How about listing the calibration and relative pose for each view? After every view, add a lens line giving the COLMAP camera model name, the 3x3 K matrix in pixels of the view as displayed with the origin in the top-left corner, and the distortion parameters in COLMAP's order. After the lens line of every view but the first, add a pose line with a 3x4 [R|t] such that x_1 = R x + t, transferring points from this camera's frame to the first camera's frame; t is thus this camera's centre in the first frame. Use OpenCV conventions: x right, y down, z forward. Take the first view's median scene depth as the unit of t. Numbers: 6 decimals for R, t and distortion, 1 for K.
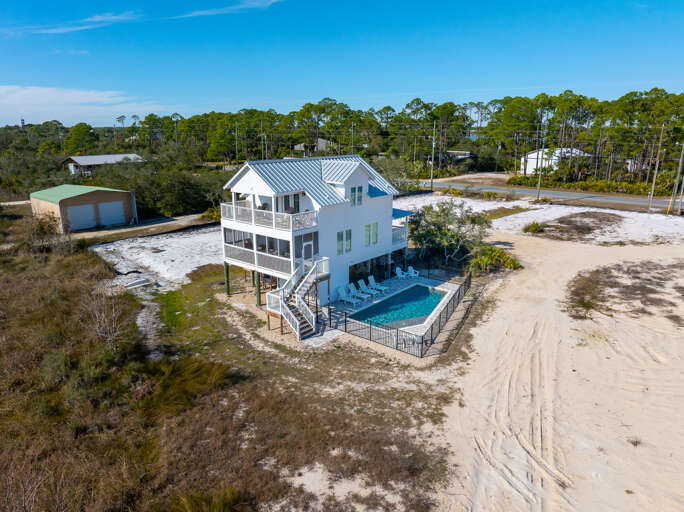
lens RADIAL K [[482.0, 0, 346.1], [0, 482.0, 253.9], [0, 0, 1]] dist [-0.040301, 0.001175]
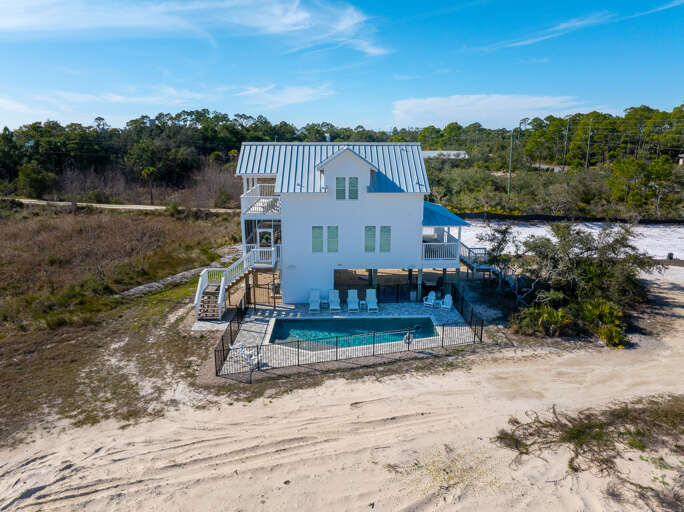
lens RADIAL K [[482.0, 0, 345.4], [0, 482.0, 256.0], [0, 0, 1]] dist [-0.040301, 0.001175]
pose [[0.659326, 0.187707, -0.728049, 0.711853], [-0.192099, 0.978251, 0.078248, -0.076235], [0.726902, 0.088267, 0.681045, 0.476768]]
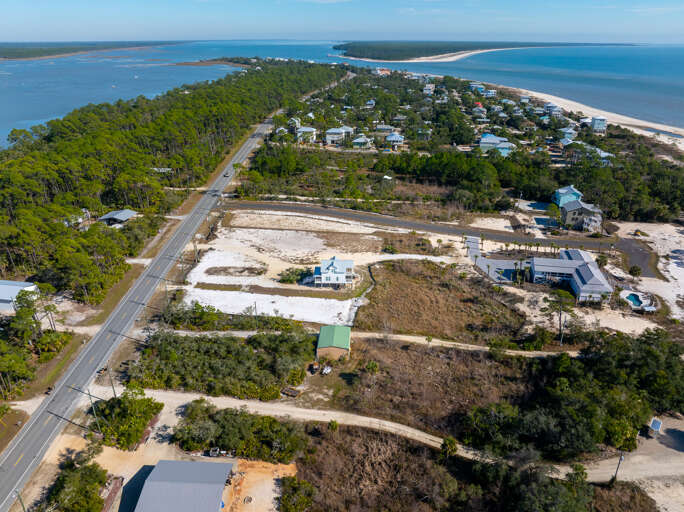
lens RADIAL K [[482.0, 0, 345.9], [0, 482.0, 253.1], [0, 0, 1]] dist [-0.040301, 0.001175]
pose [[-0.626308, -0.322539, 0.709723, -4.071223], [0.194129, 0.817190, 0.542691, -3.289903], [-0.755018, 0.477670, -0.449198, 3.505511]]
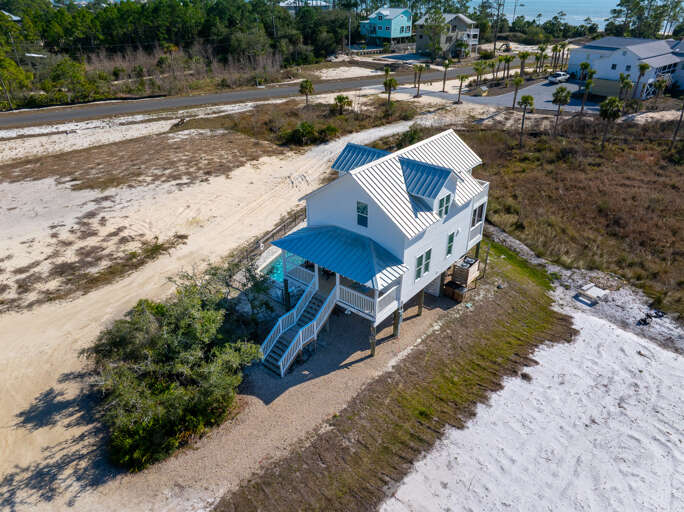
lens RADIAL K [[482.0, 0, 345.0], [0, 482.0, 252.5], [0, 0, 1]] dist [-0.040301, 0.001175]
pose [[-0.999999, 0.000220, -0.001656, 0.041376], [-0.000986, 0.722142, 0.691744, -0.744895], [0.001348, 0.691745, -0.722141, 1.969842]]
